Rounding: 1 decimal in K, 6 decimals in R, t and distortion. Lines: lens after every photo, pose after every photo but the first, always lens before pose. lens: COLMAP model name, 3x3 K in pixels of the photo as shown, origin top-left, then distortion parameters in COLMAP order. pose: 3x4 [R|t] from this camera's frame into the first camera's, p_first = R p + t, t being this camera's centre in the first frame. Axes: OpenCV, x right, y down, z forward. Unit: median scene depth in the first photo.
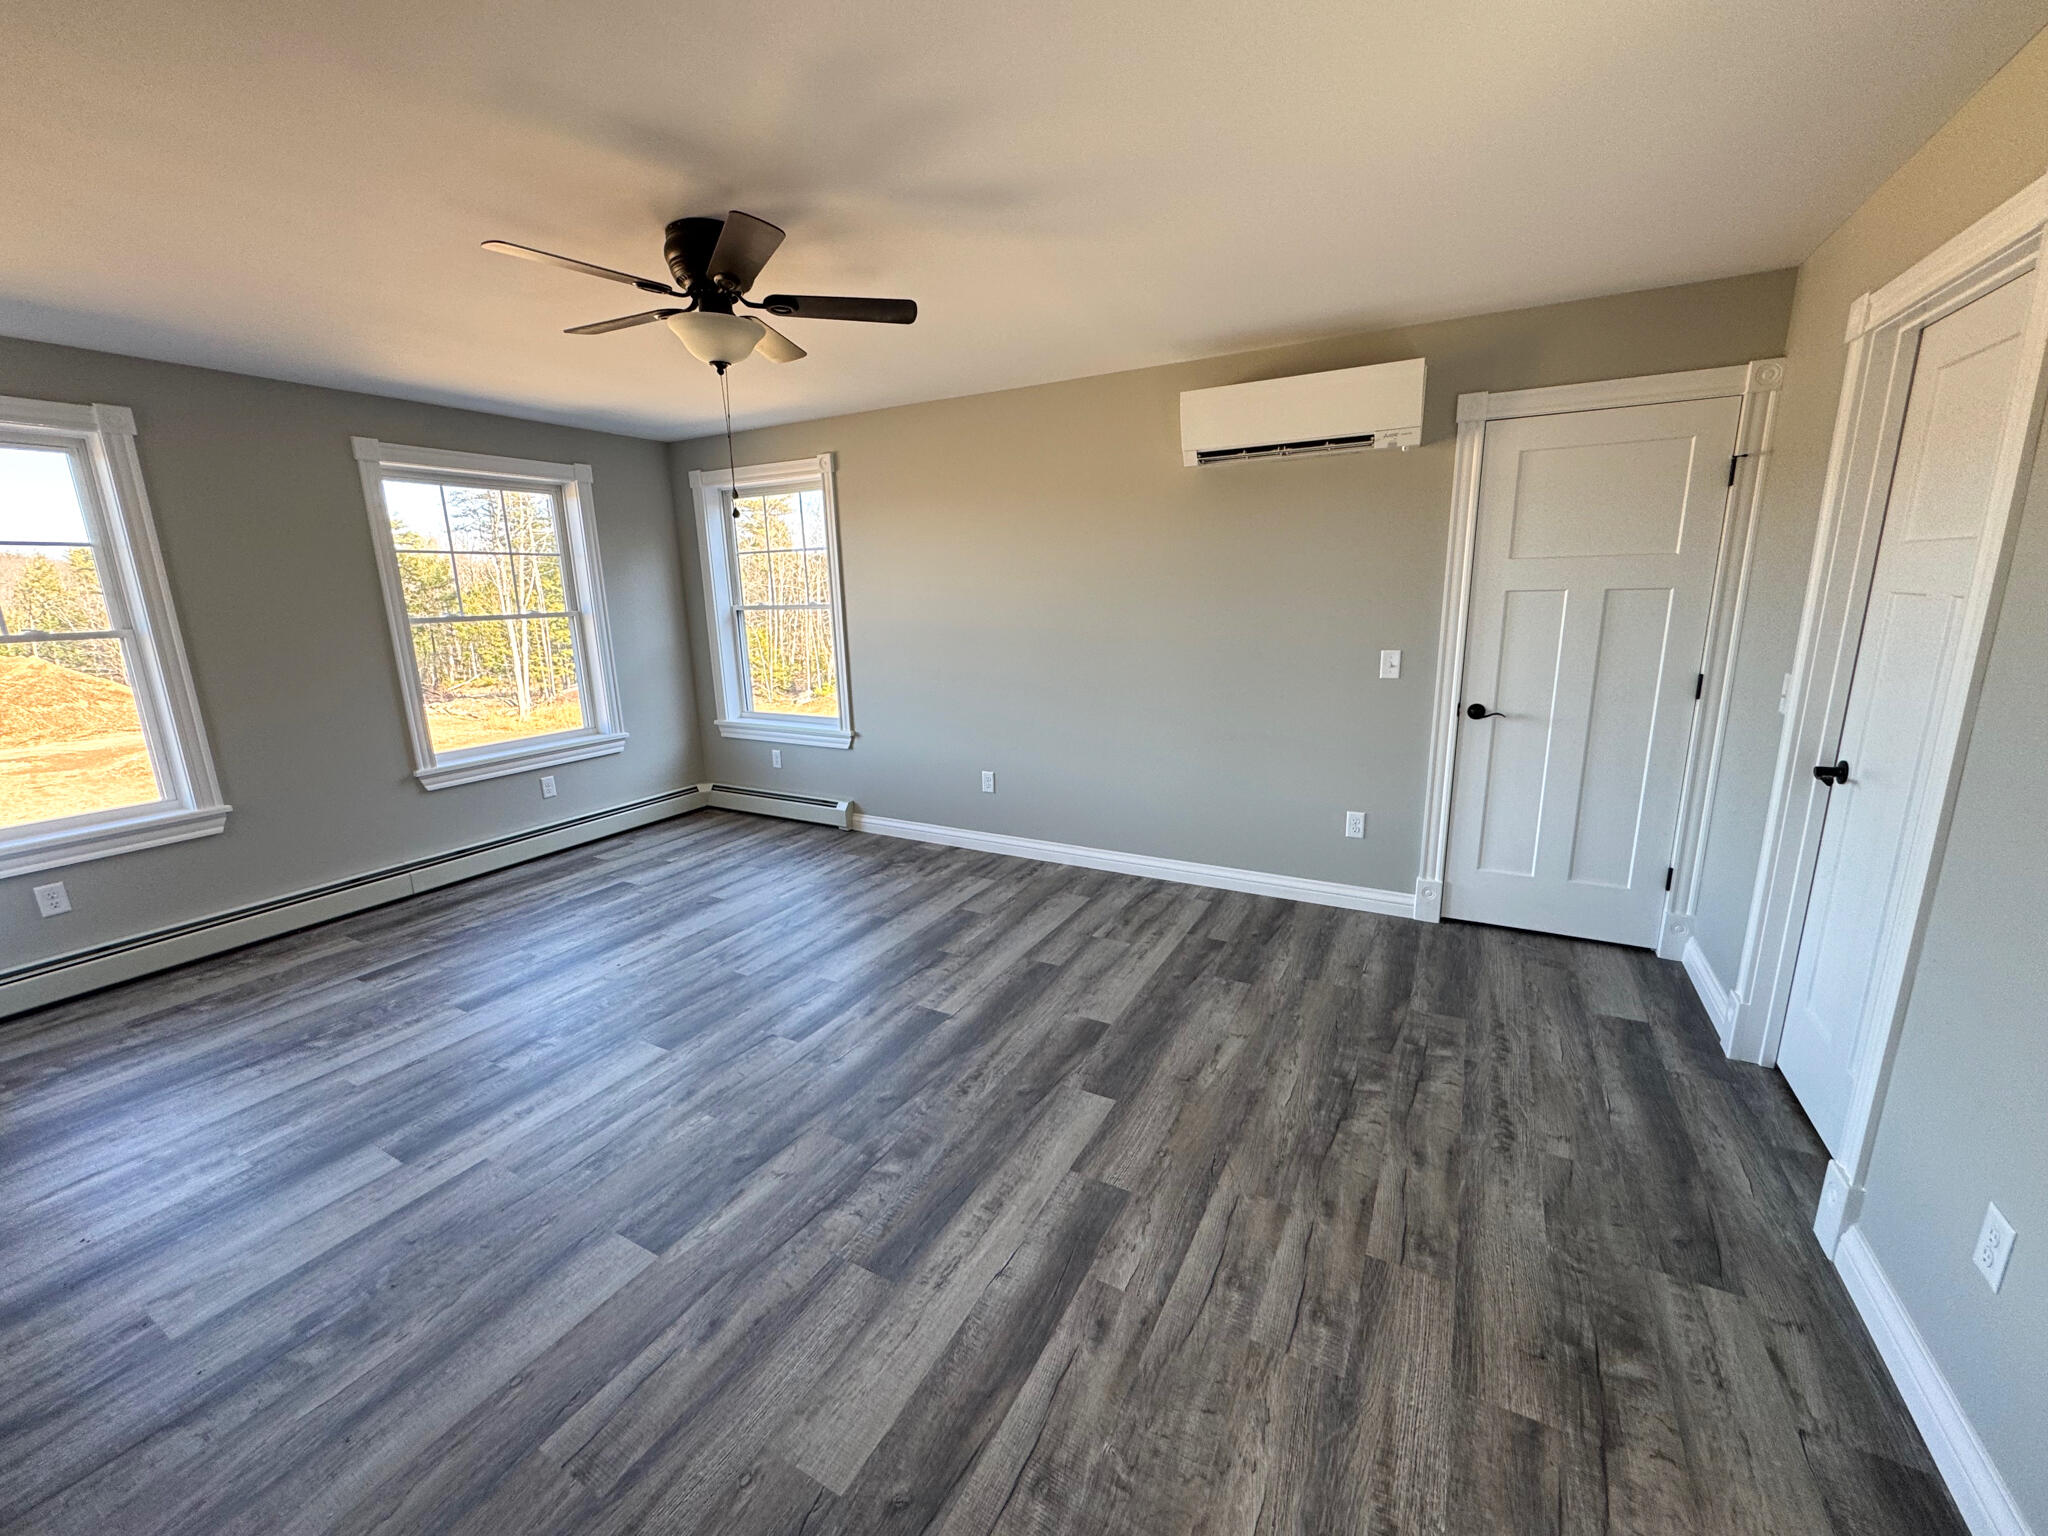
lens RADIAL K [[815.2, 0, 1014.5], [0, 815.2, 759.9], [0, 0, 1]] dist [-0.002945, 0.000379]
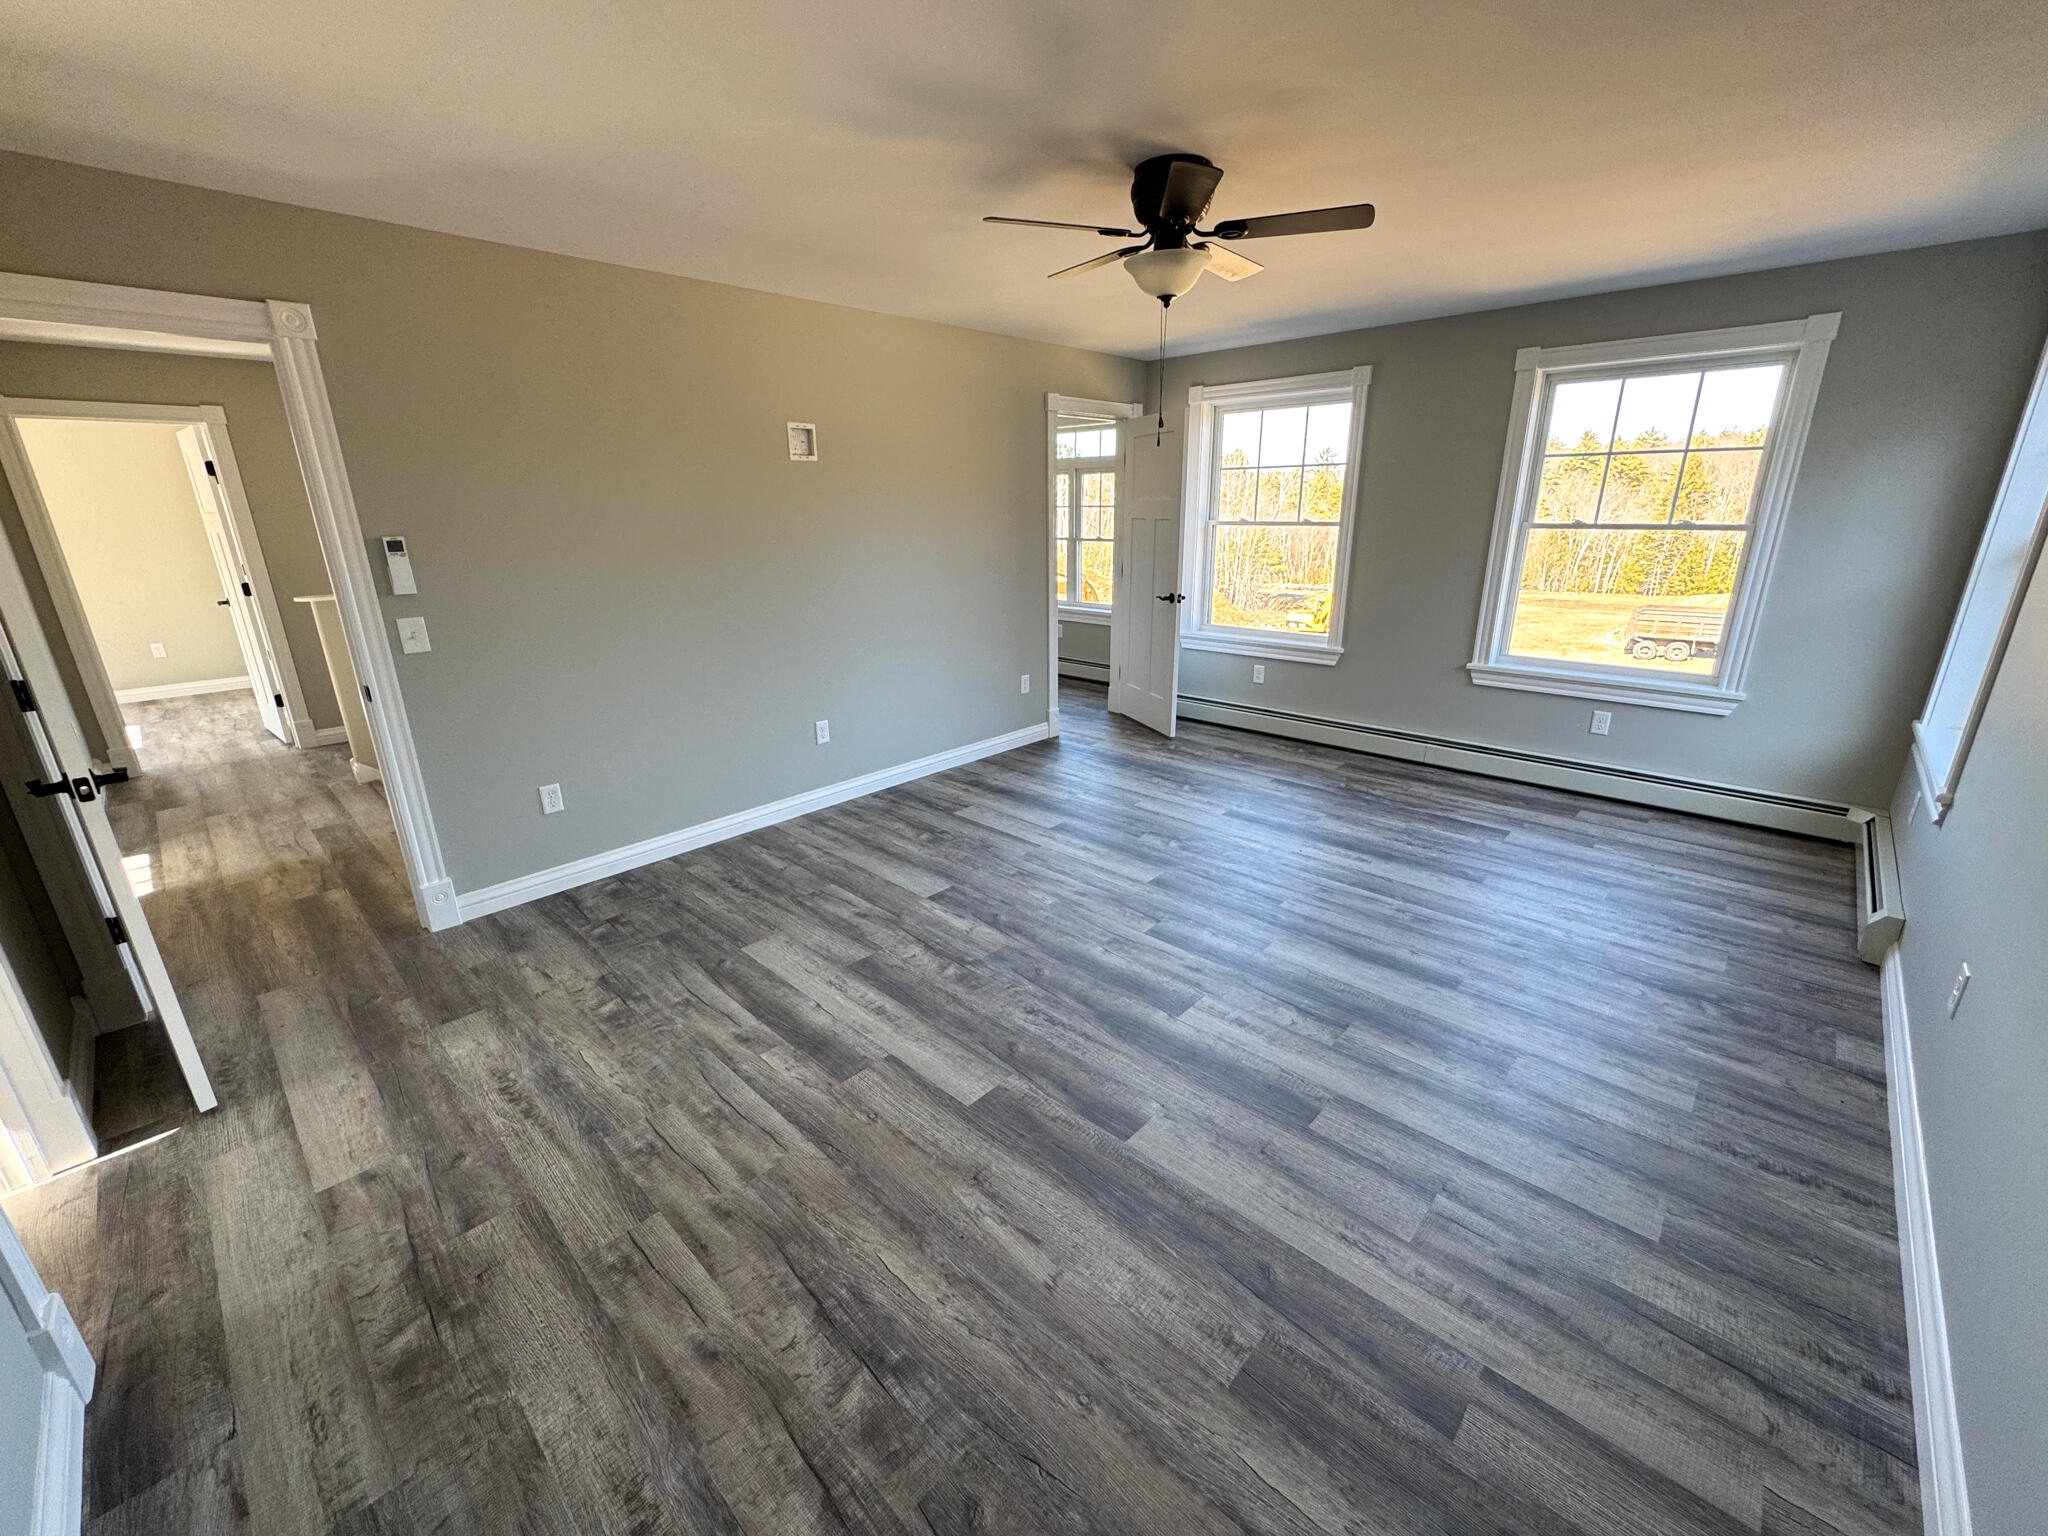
lens RADIAL K [[815.2, 0, 1029.7], [0, 815.2, 760.8], [0, 0, 1]] dist [-0.002945, 0.000379]
pose [[-0.234653, 0.319711, -0.917999, 0.811794], [-0.185834, 0.912196, 0.365192, -0.275409], [0.954151, 0.256289, -0.154636, 1.095359]]
